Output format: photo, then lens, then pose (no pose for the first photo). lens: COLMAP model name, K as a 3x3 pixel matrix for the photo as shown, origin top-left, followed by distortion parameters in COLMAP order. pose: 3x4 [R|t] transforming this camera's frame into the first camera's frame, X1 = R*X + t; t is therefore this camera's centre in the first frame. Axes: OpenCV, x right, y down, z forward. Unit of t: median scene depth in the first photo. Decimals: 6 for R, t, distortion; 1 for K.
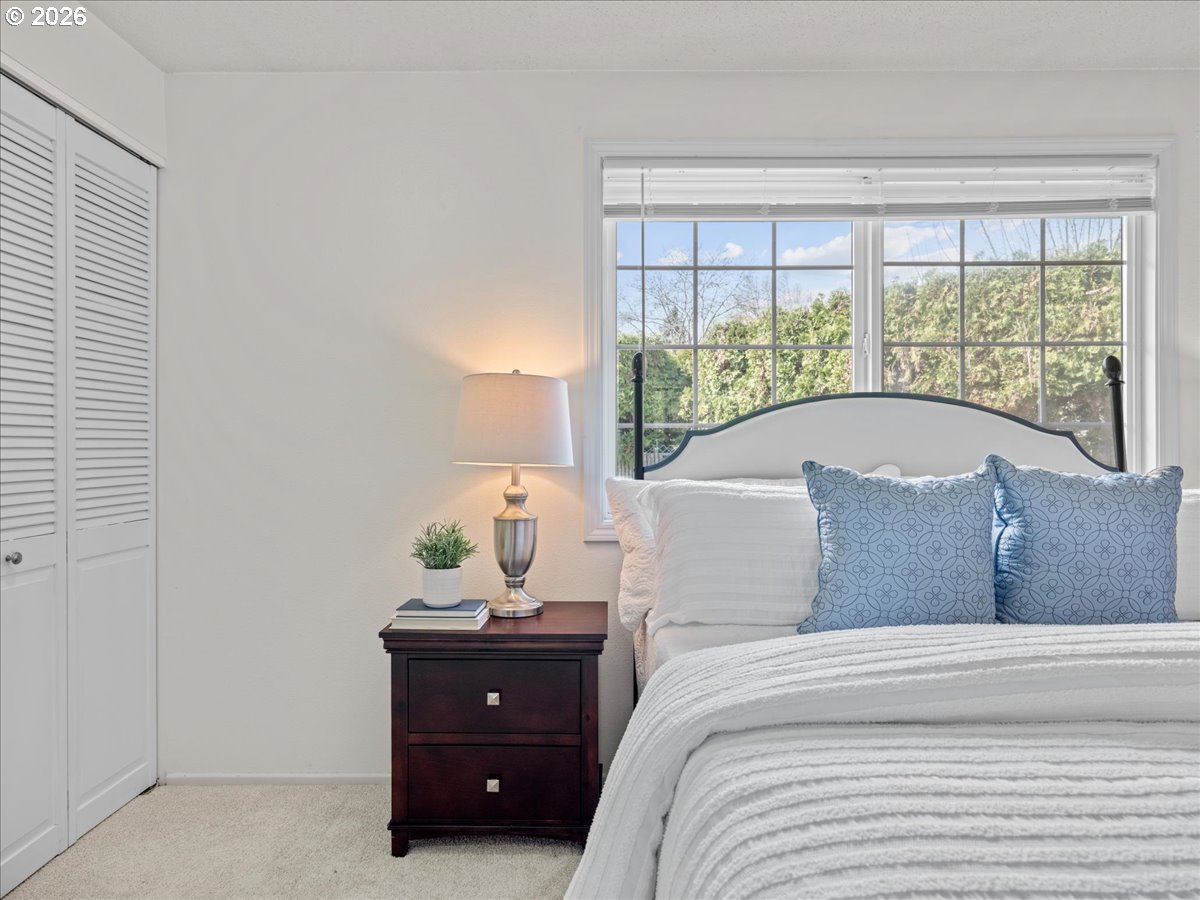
lens RADIAL K [[701.8, 0, 600.5], [0, 701.8, 457.1], [0, 0, 1]] dist [-0.003112, -0.000319]
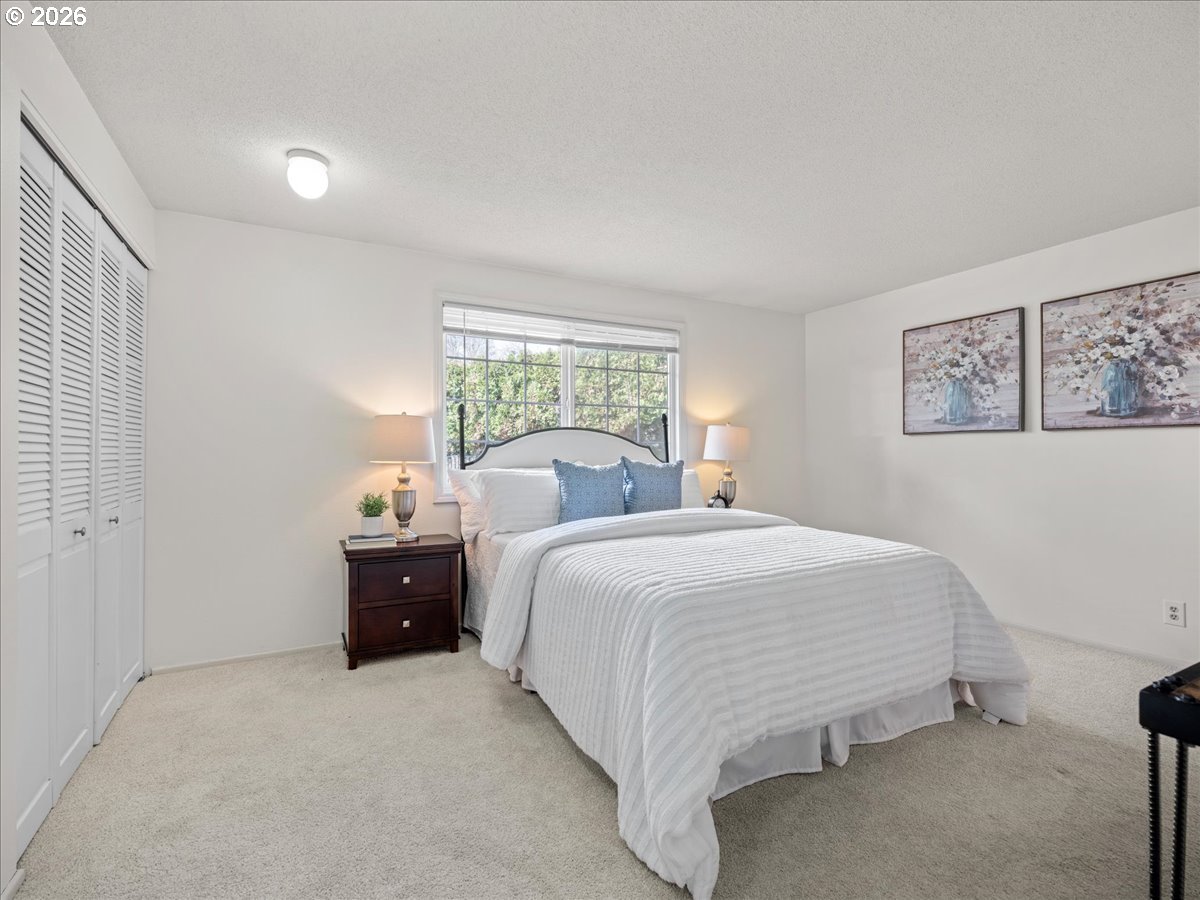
lens RADIAL K [[553.2, 0, 600.0], [0, 553.2, 450.0], [0, 0, 1]] dist [-0.000635, -0.000028]
pose [[0.879050, 0.003047, 0.476720, -0.363423], [0.004911, 0.999869, -0.015446, 0.003382], [-0.476704, 0.015919, 0.878920, -0.559366]]
